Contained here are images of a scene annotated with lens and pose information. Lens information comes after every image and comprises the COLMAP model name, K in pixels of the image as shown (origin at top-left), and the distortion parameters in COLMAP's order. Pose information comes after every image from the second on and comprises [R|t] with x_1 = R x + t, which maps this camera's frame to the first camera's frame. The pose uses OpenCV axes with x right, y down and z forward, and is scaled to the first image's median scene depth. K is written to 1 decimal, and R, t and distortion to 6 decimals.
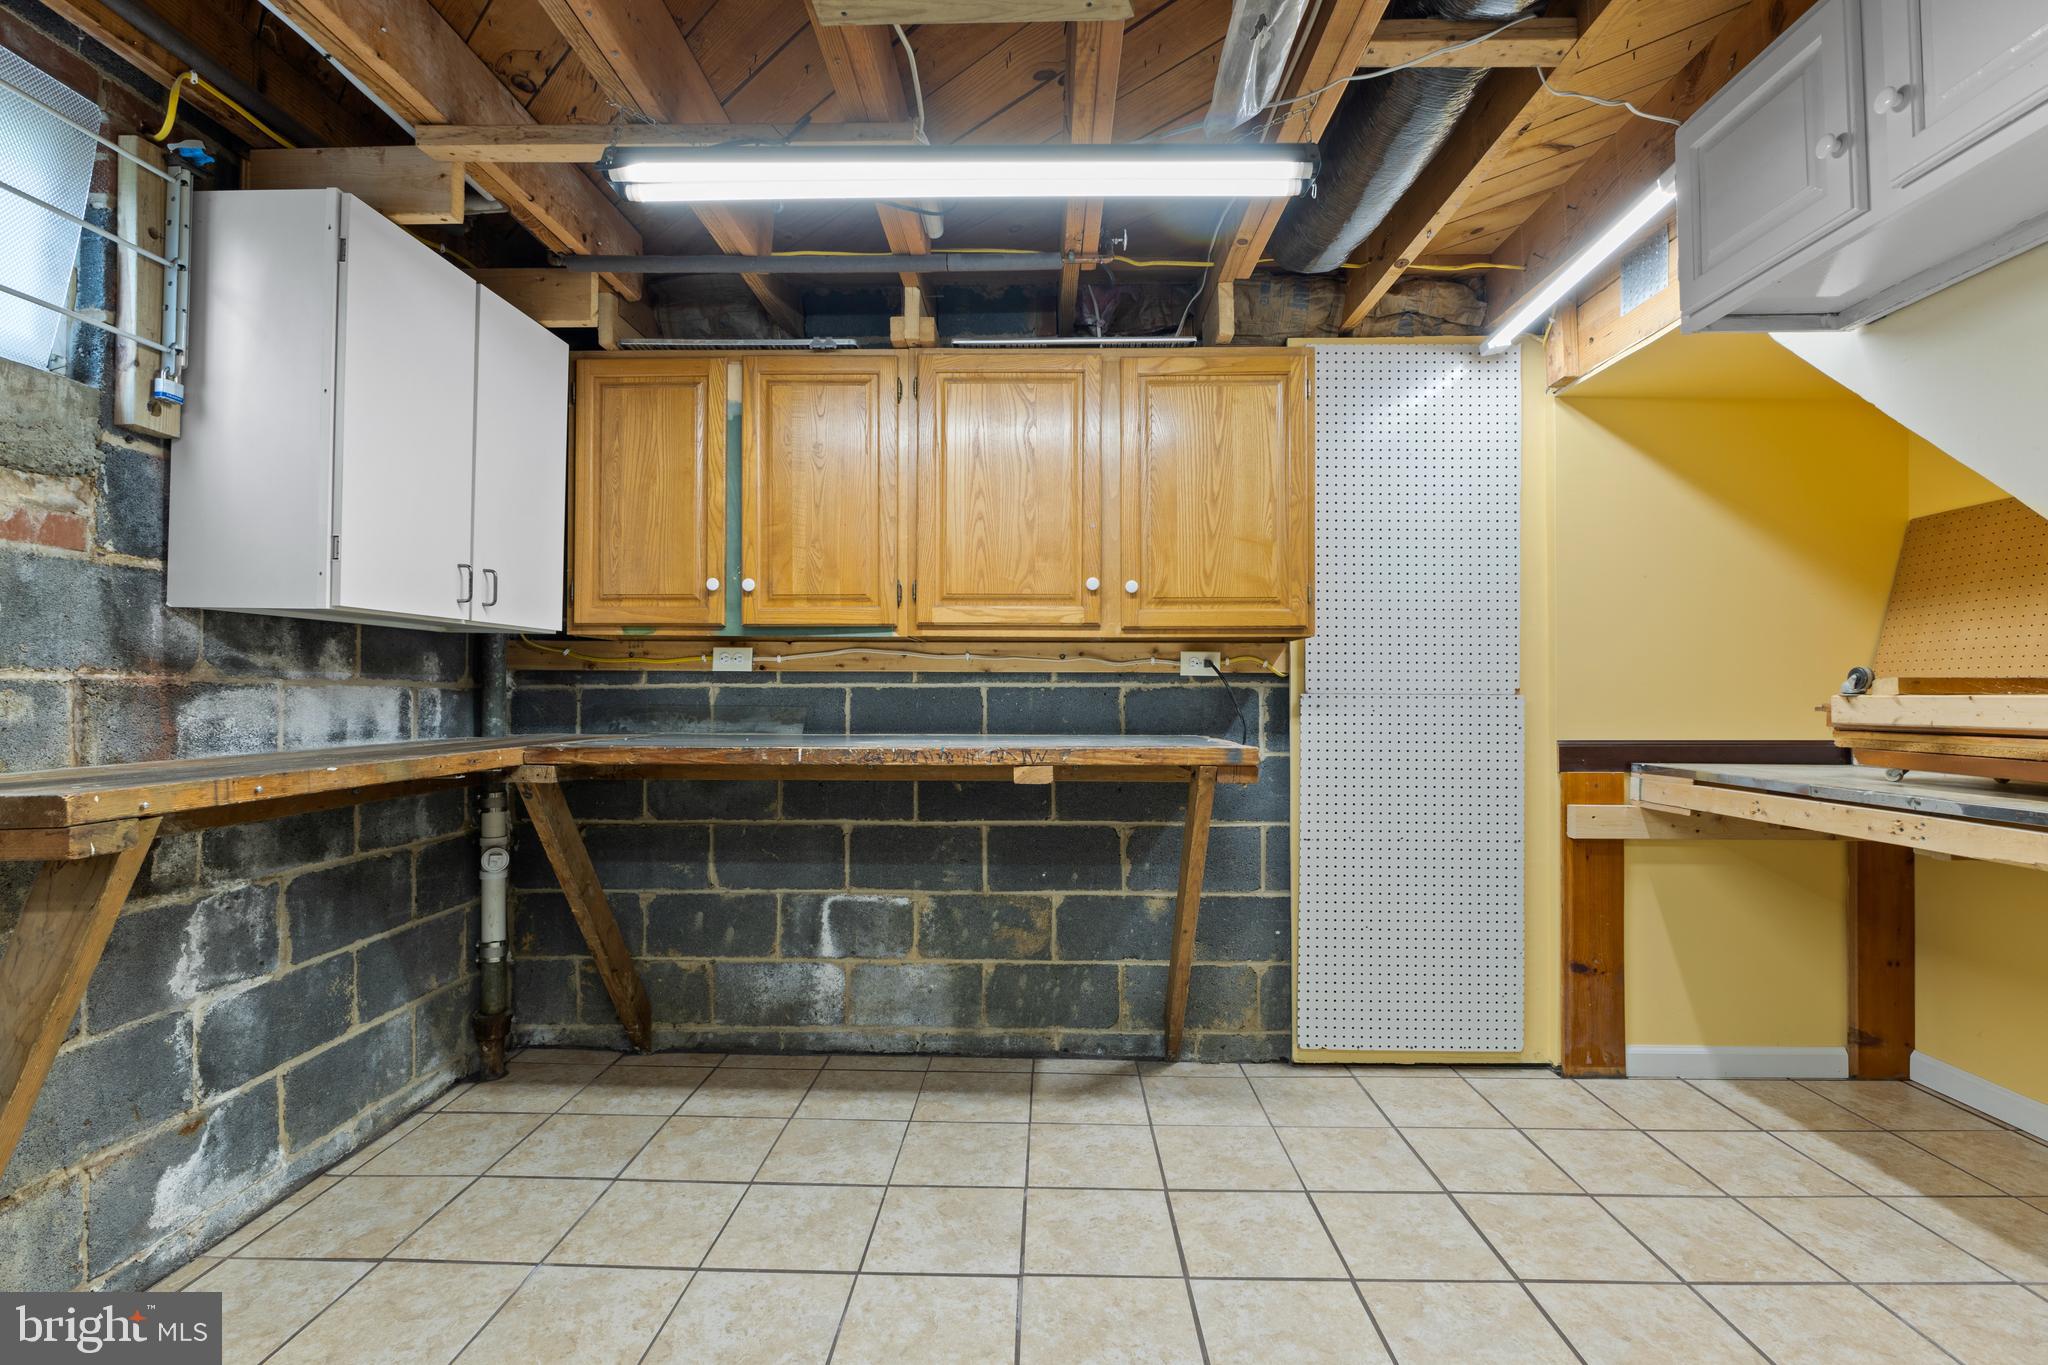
lens RADIAL K [[915.5, 0, 1027.9], [0, 915.5, 692.5], [0, 0, 1]] dist [-0.009245, -0.000915]
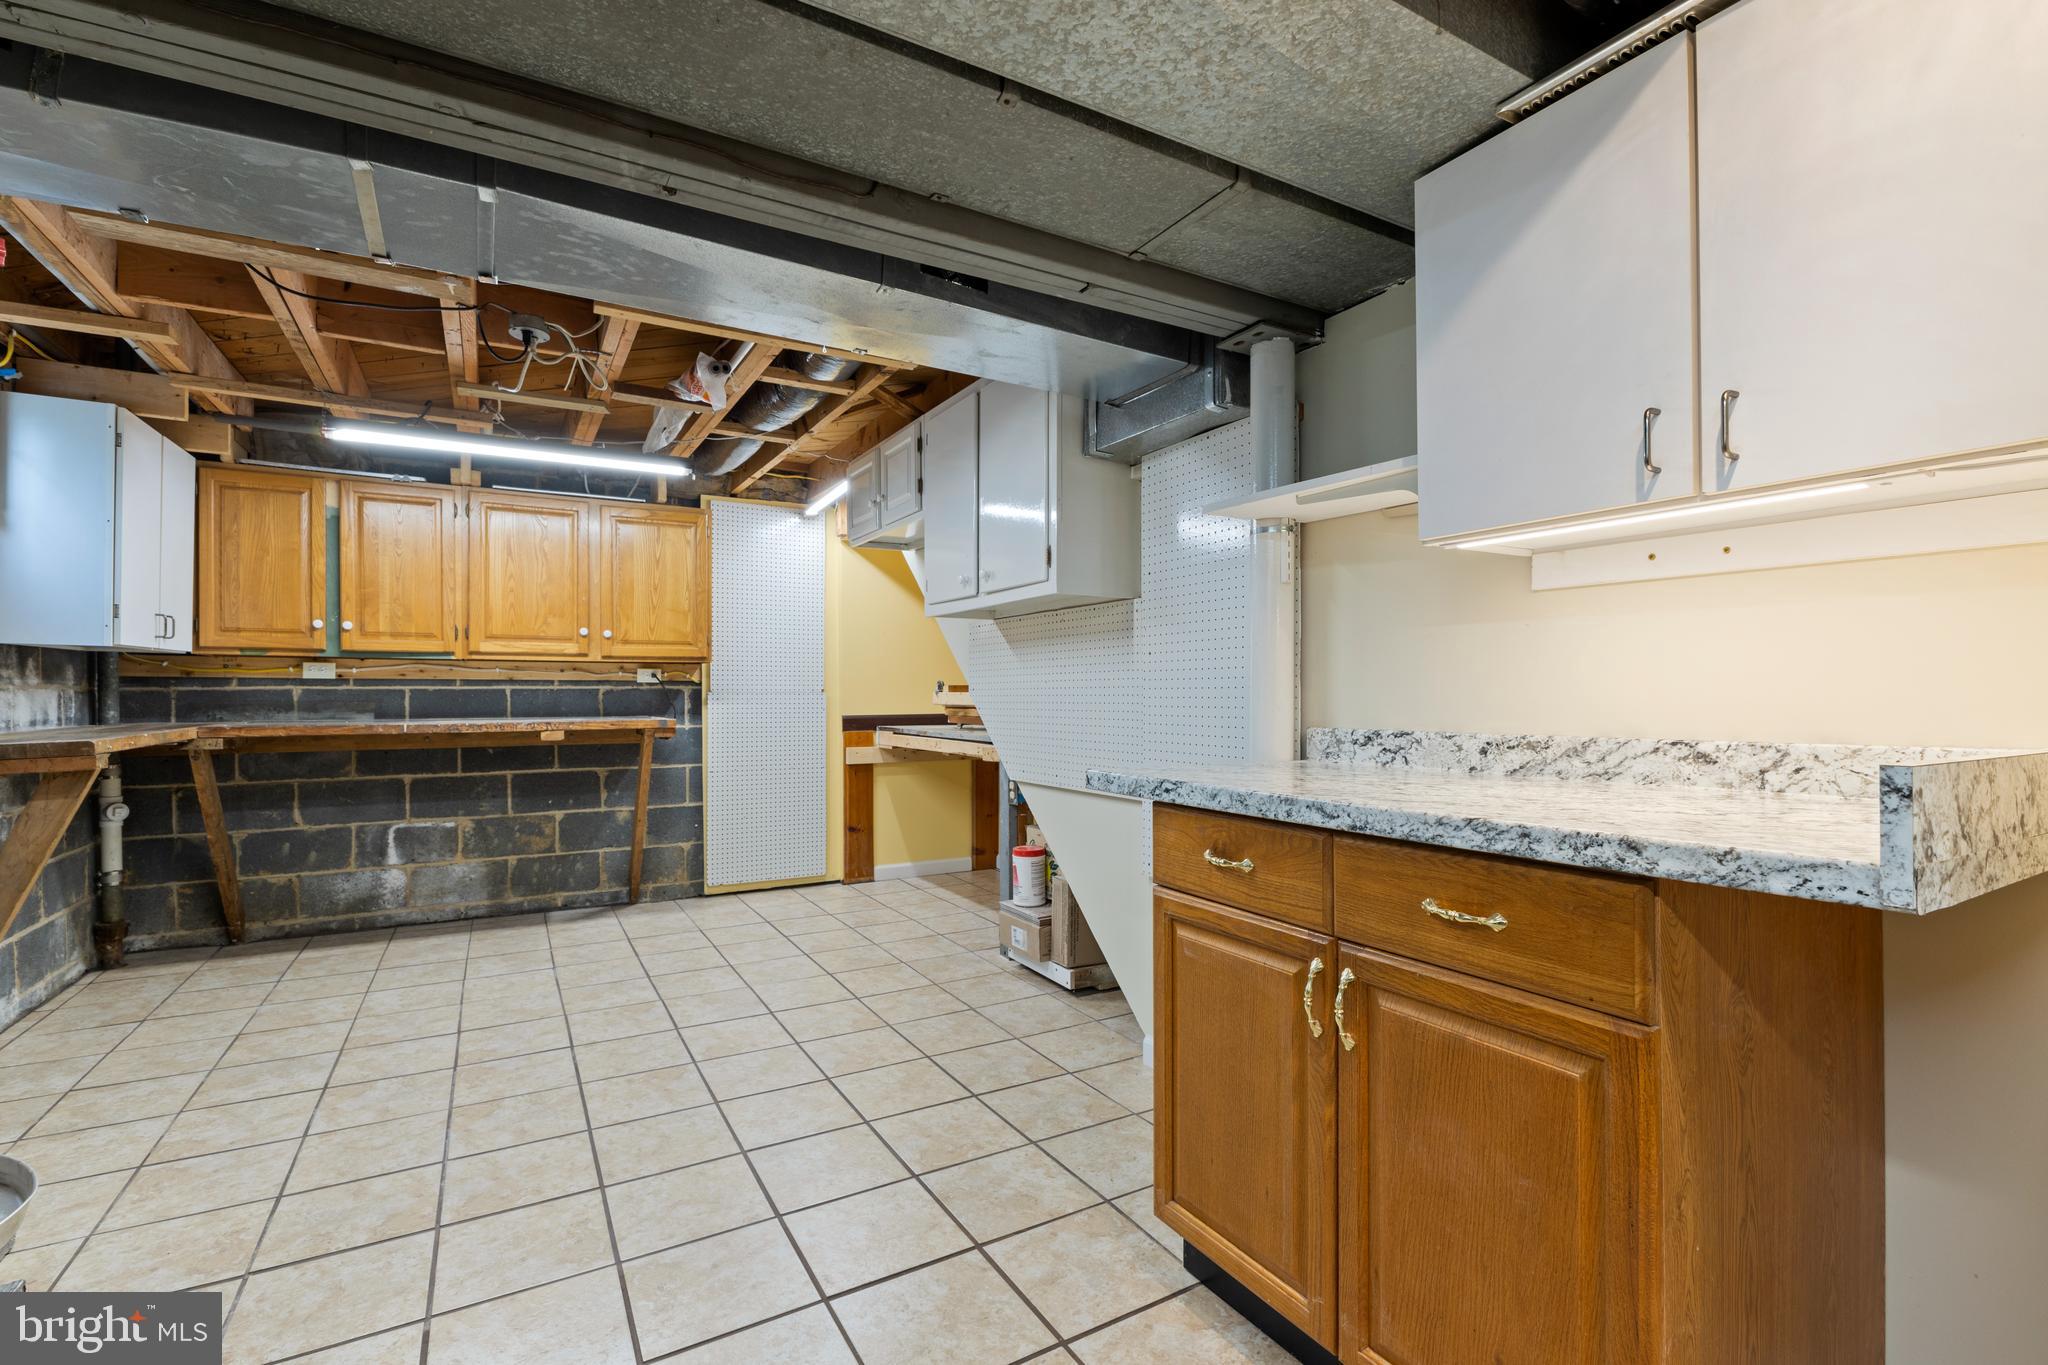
lens RADIAL K [[915.5, 0, 1025.4], [0, 915.5, 695.5], [0, 0, 1]] dist [-0.009245, -0.000915]
pose [[0.852950, -0.004534, 0.521973, -0.116470], [0.000827, 0.999973, 0.007335, -0.005434], [-0.521992, -0.005825, 0.852930, -0.906309]]
